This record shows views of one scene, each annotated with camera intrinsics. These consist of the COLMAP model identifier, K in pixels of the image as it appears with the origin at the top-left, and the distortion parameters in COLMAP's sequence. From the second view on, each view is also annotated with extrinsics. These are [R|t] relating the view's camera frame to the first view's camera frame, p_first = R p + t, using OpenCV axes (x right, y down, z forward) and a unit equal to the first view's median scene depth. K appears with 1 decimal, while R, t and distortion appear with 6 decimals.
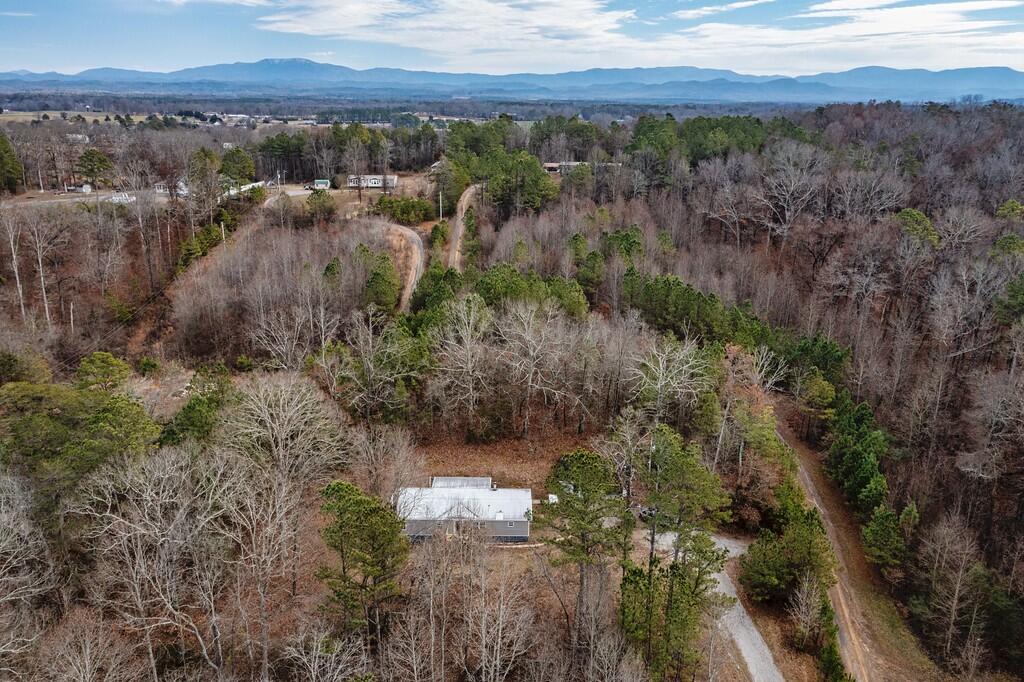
lens RADIAL K [[803.3, 0, 512.4], [0, 803.3, 335.6], [0, 0, 1]] dist [0.007396, 0.012996]
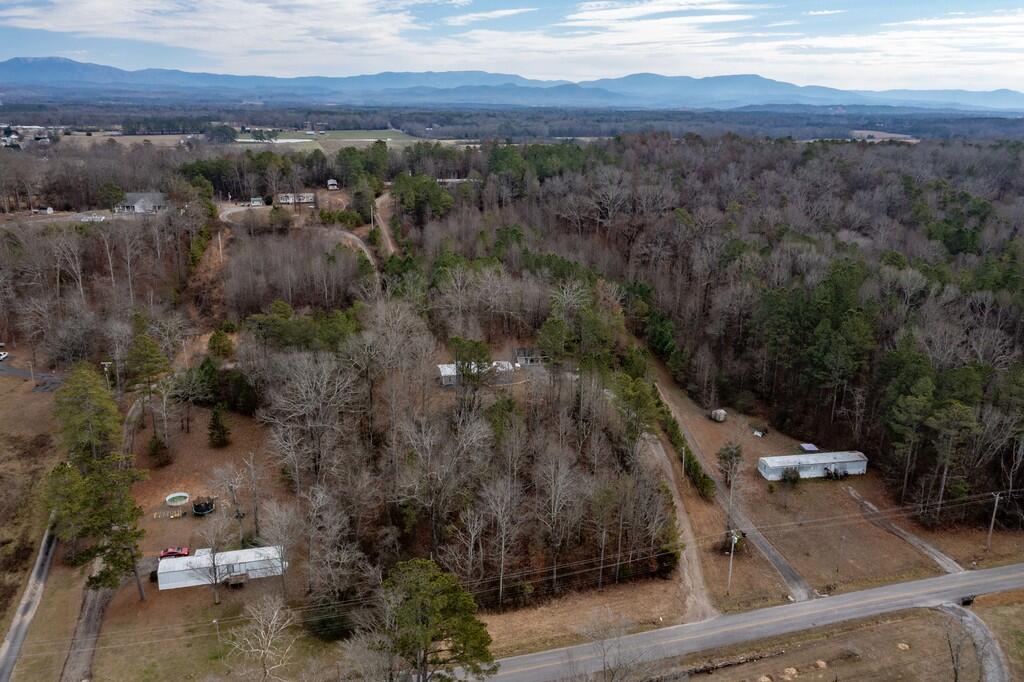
lens RADIAL K [[803.3, 0, 511.9], [0, 803.3, 340.0], [0, 0, 1]] dist [0.007396, 0.012996]
pose [[0.969763, -0.069538, 0.233934, -0.207753], [0.069156, 0.997557, 0.009845, 0.061954], [-0.234047, 0.006630, 0.972203, -0.442270]]
